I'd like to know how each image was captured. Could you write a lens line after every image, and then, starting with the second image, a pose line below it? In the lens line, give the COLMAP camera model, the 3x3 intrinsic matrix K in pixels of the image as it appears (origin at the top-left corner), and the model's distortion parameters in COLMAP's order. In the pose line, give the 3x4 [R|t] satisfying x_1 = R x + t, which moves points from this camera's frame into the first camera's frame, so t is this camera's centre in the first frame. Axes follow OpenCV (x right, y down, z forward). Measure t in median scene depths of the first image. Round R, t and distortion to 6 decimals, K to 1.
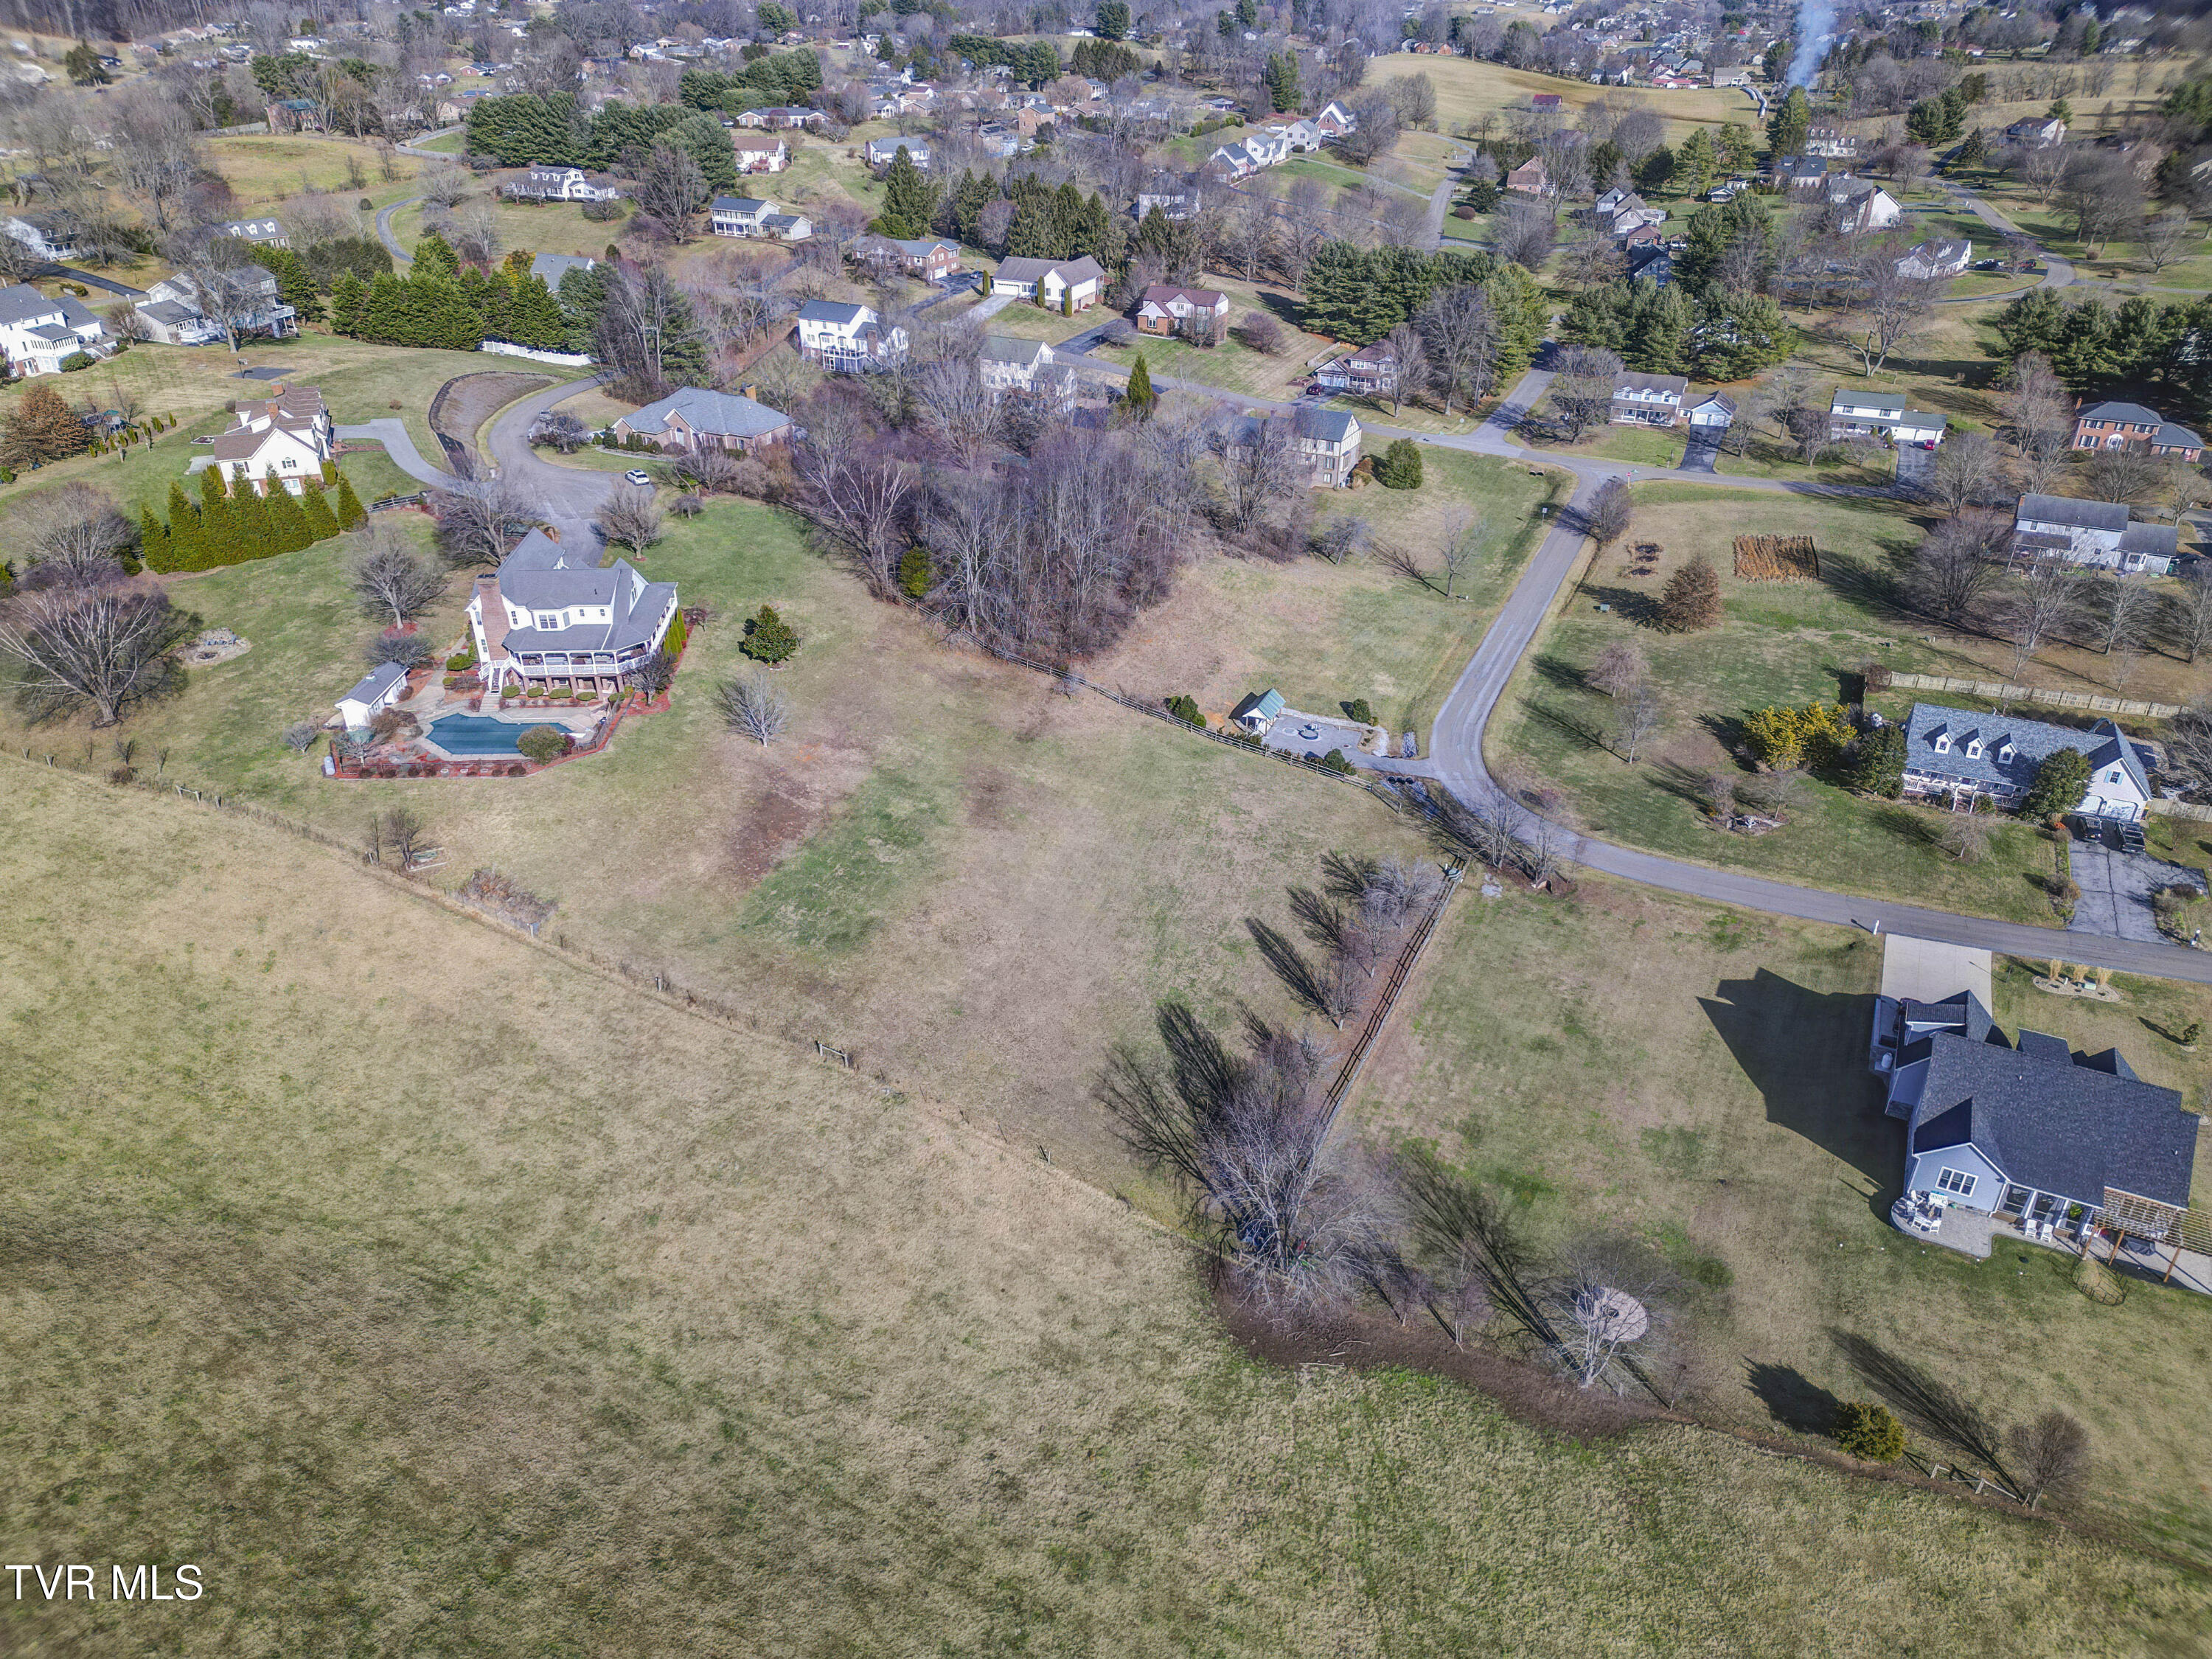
lens RADIAL K [[1532.7, 0, 1109.6], [0, 1532.7, 835.3], [0, 0, 1]] dist [0.070429, -0.066878]
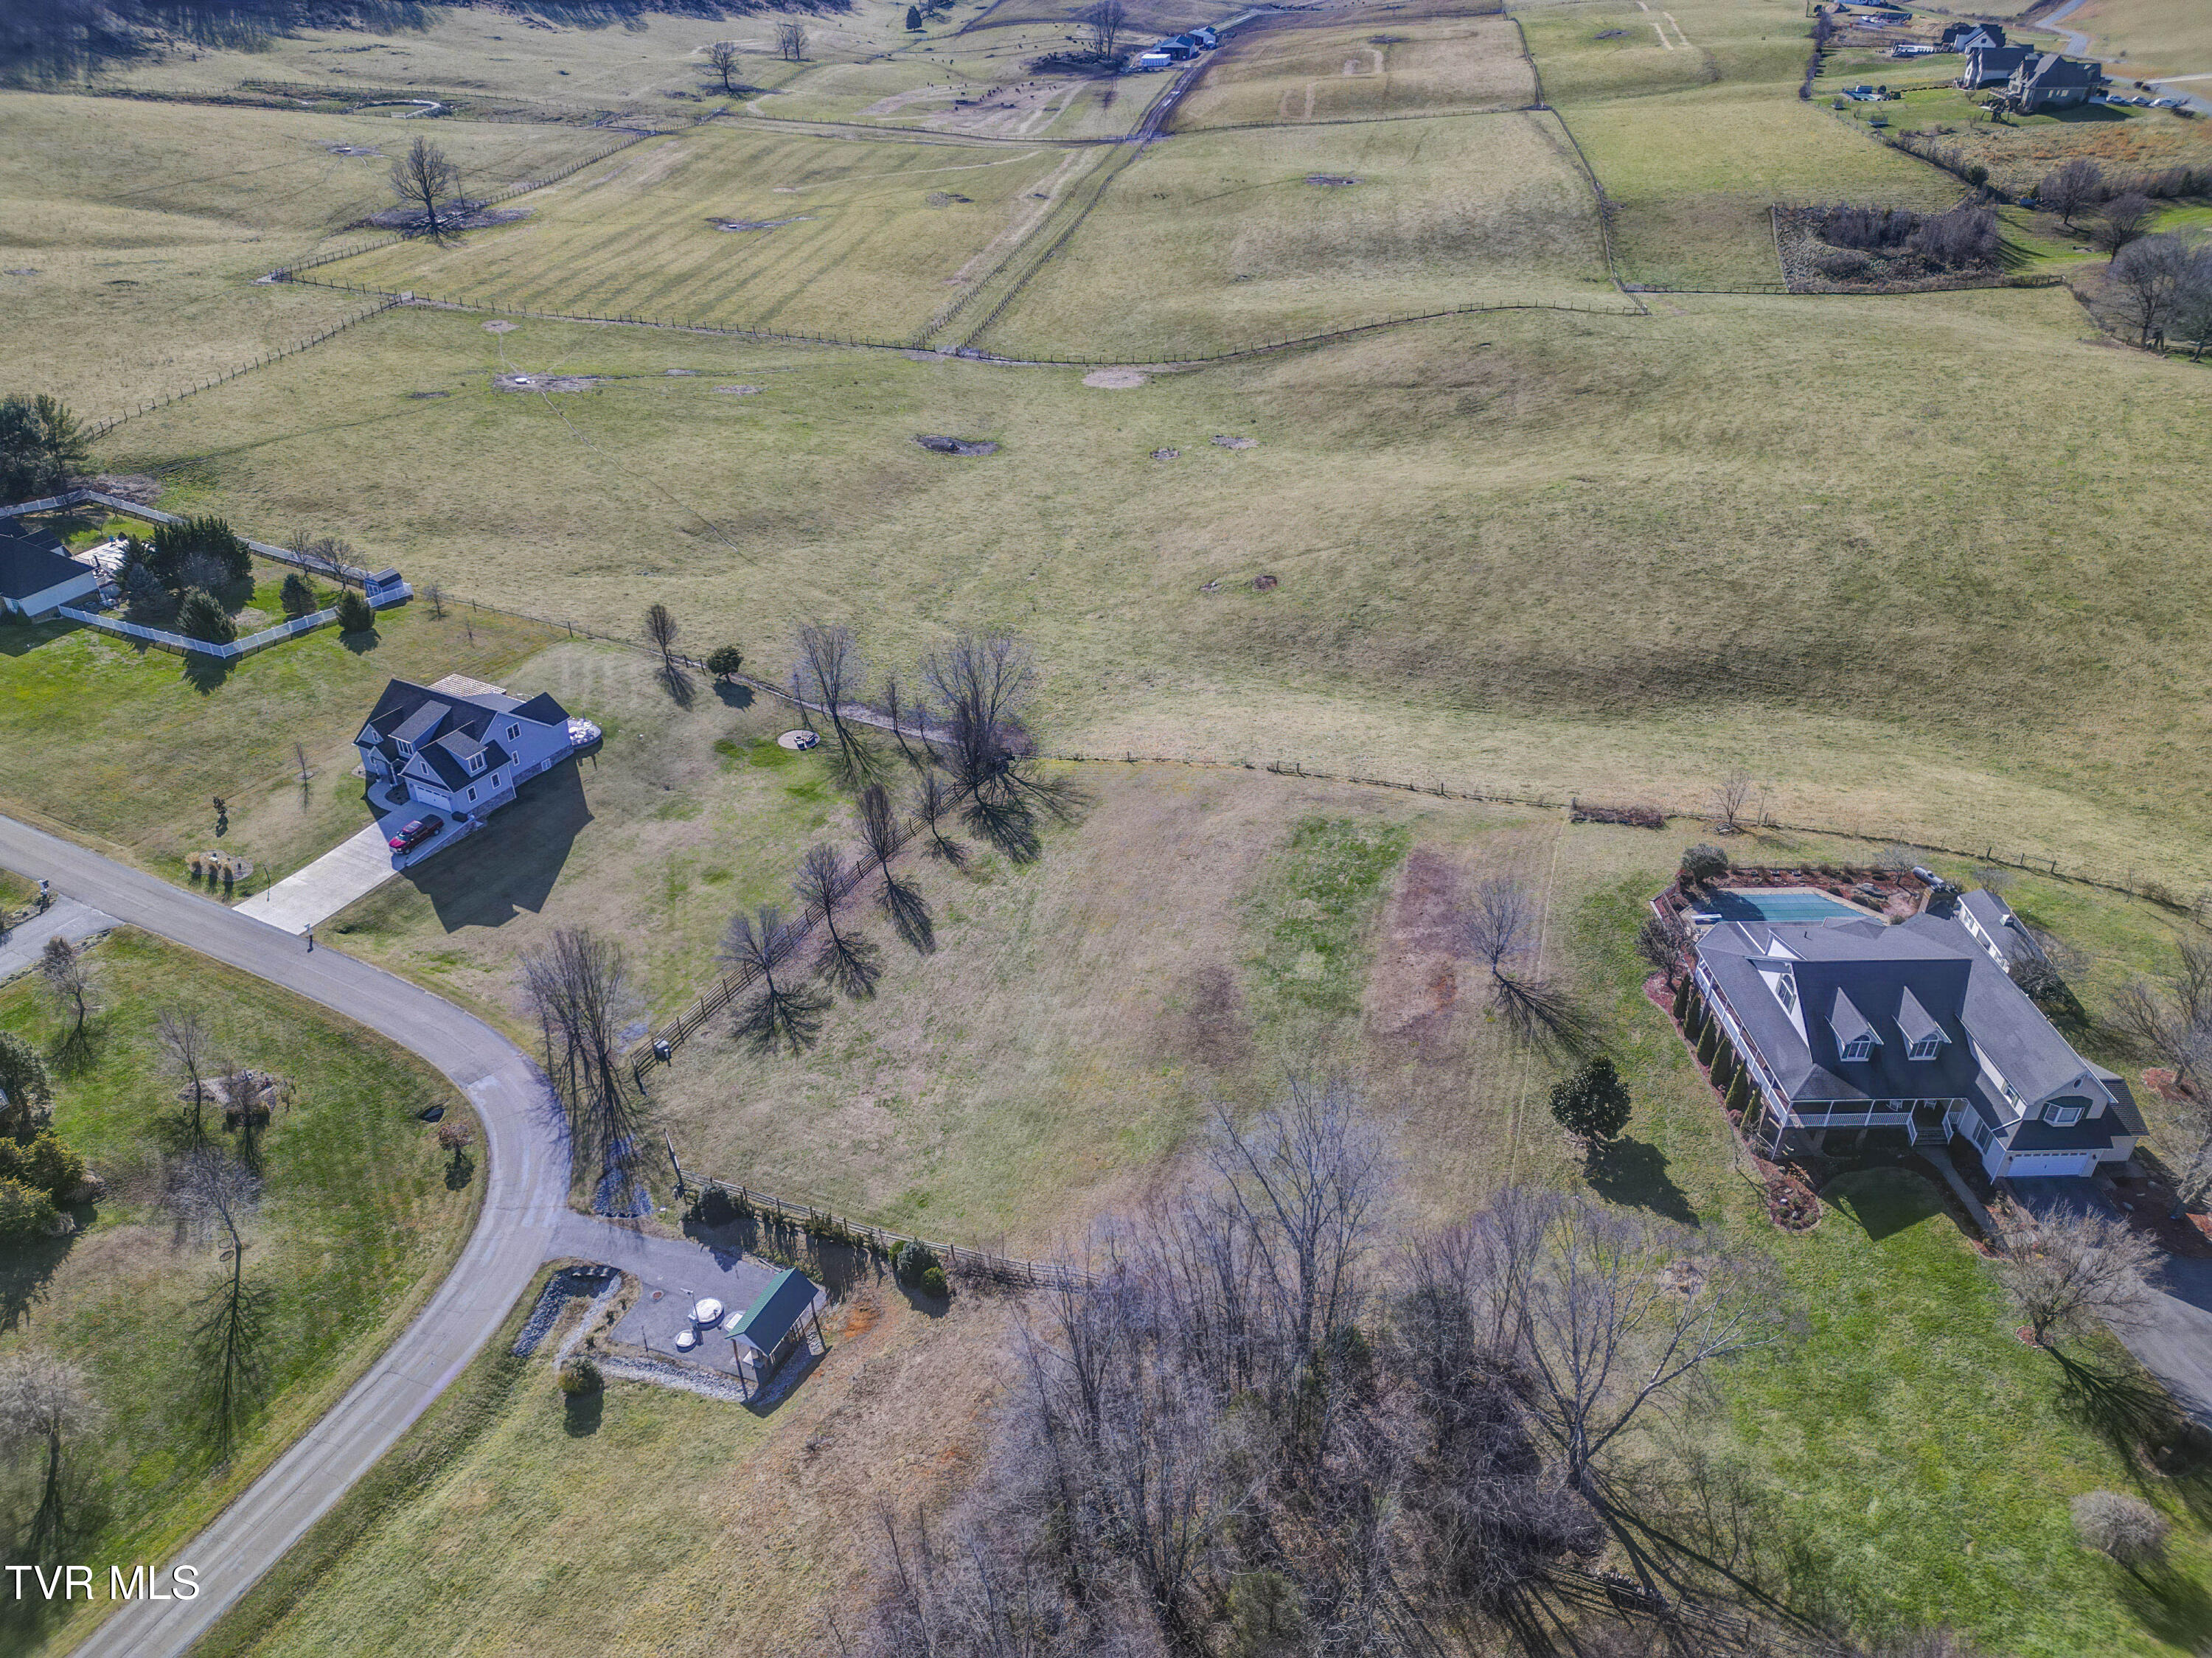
lens RADIAL K [[1532.6, 0, 1109.6], [0, 1532.6, 834.8], [0, 0, 1]] dist [0.070429, -0.066878]
pose [[-0.999578, -0.022855, 0.017945, -0.037778], [0.005292, 0.464047, 0.885795, -0.820684], [-0.028572, 0.885515, -0.463731, 1.343282]]
